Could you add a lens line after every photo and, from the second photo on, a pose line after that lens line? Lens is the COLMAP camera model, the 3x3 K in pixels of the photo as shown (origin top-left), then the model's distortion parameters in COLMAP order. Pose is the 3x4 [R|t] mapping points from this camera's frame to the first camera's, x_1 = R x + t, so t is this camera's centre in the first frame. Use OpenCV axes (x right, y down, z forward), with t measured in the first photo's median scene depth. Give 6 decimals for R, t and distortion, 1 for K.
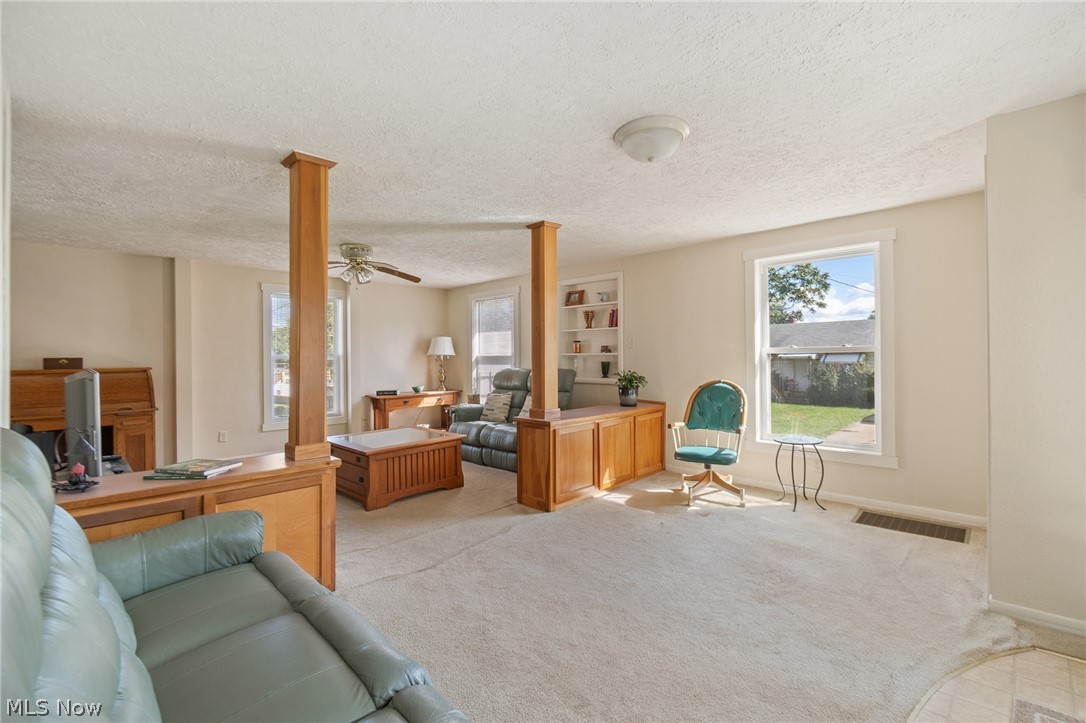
lens RADIAL K [[479.1, 0, 540.0], [0, 479.1, 349.8], [0, 0, 1]] dist [0.001338, -0.000097]
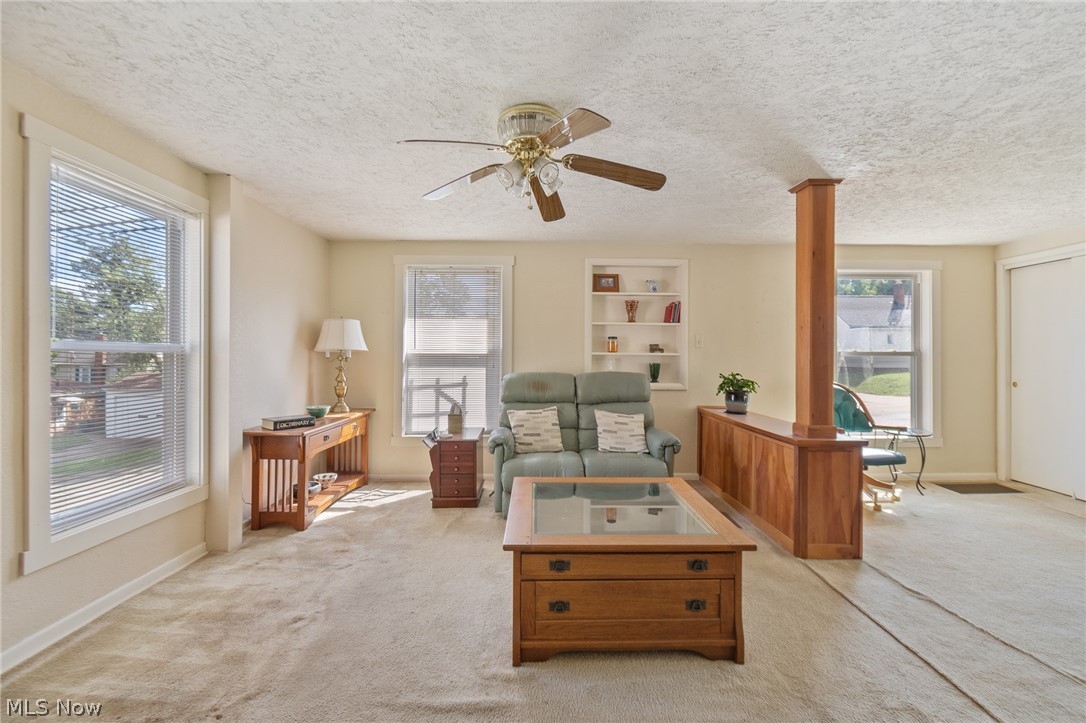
lens RADIAL K [[479.1, 0, 540.0], [0, 479.1, 349.8], [0, 0, 1]] dist [0.001338, -0.000097]
pose [[0.696442, 0.026552, 0.717122, -0.706768], [-0.022082, 0.999635, -0.015567, 0.021769], [-0.717273, -0.004994, 0.696774, 0.653647]]
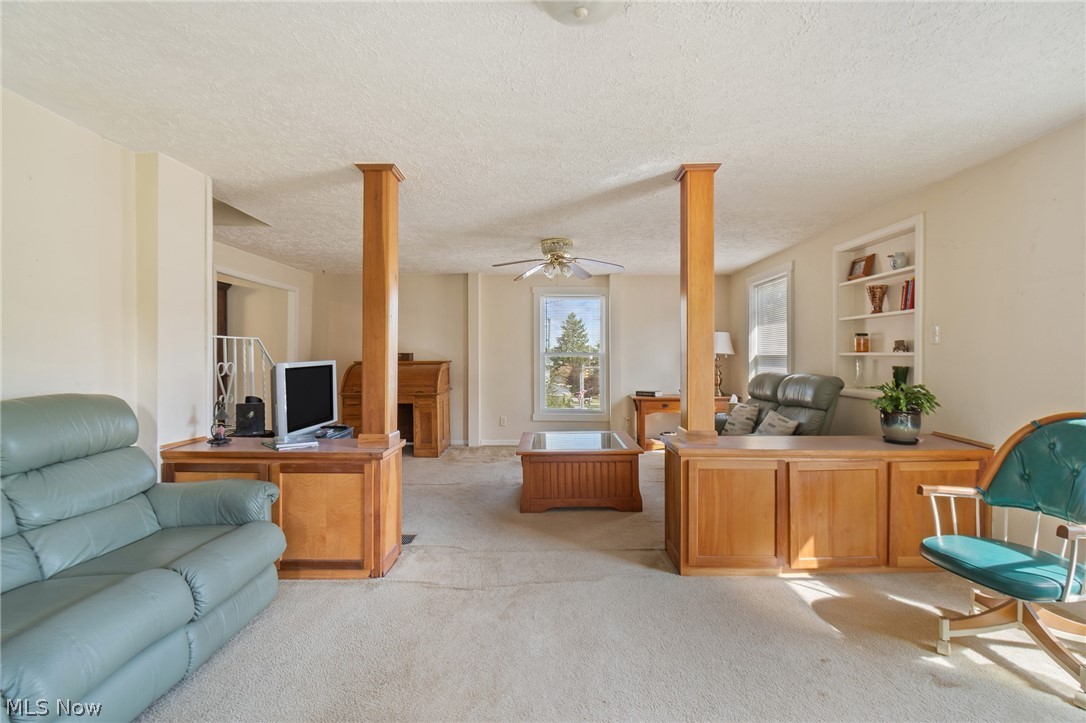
lens RADIAL K [[491.9, 0, 544.3], [0, 491.9, 354.2], [0, 0, 1]] dist [-0.002256, -0.001329]
pose [[0.701838, 0.009643, -0.712272, 0.308794], [-0.000699, 0.999917, 0.012849, 0.001848], [0.712337, -0.008520, 0.701786, 0.272408]]
